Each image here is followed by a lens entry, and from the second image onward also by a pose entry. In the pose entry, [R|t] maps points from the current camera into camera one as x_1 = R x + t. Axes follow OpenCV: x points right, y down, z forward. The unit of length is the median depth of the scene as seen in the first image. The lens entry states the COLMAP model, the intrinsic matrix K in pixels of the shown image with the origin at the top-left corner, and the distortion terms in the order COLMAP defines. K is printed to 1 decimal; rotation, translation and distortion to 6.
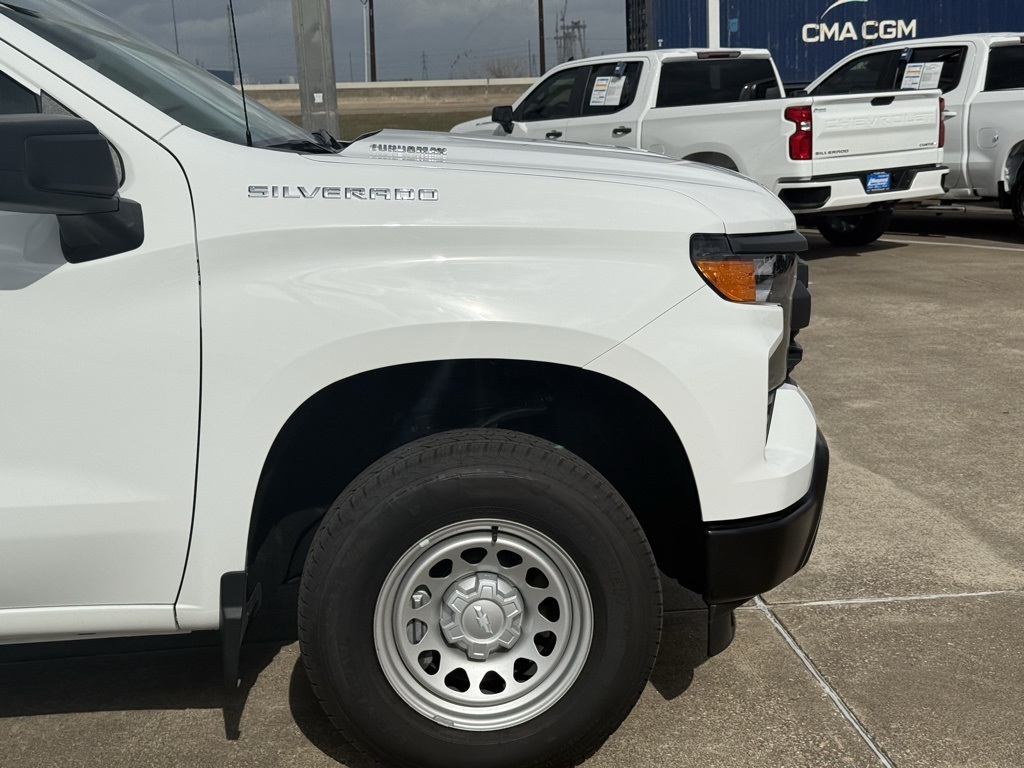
lens RADIAL K [[1431.0, 0, 516.7], [0, 1431.0, 382.1], [0, 0, 1]] dist [0.130155, -0.135286]
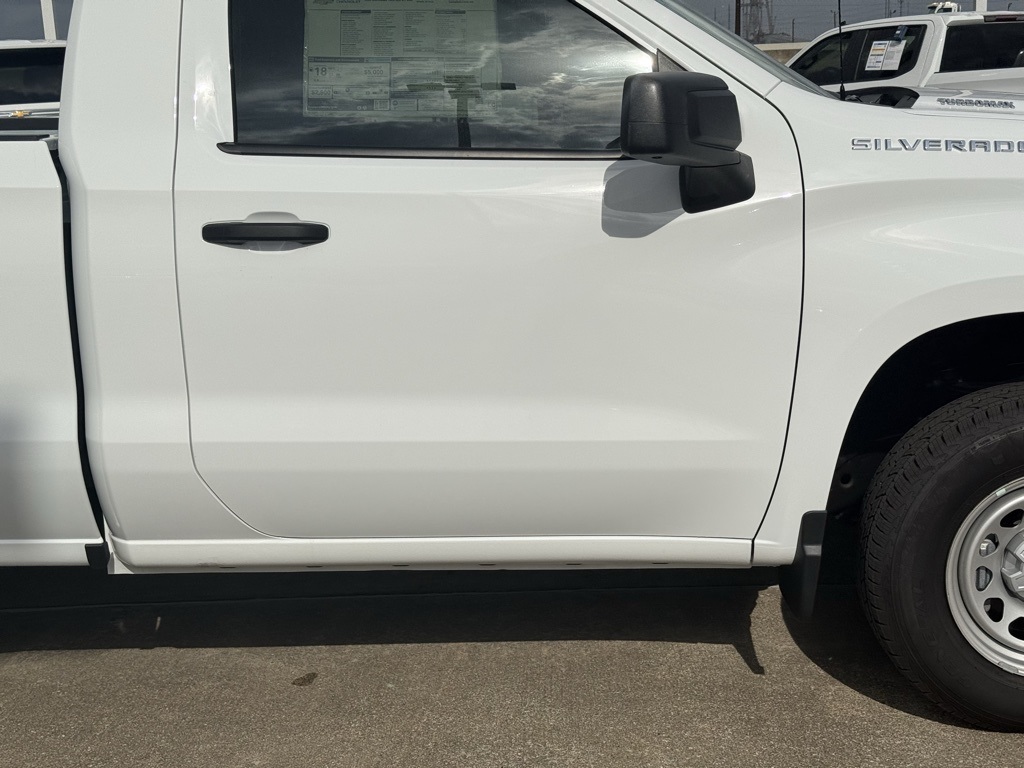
lens RADIAL K [[1431.0, 0, 516.7], [0, 1431.0, 382.1], [0, 0, 1]] dist [0.130155, -0.135286]
pose [[0.992561, 0.027121, -0.118691, -0.277498], [-0.024734, 0.999462, 0.021540, 0.020230], [0.119211, -0.018444, 0.992698, -0.056017]]
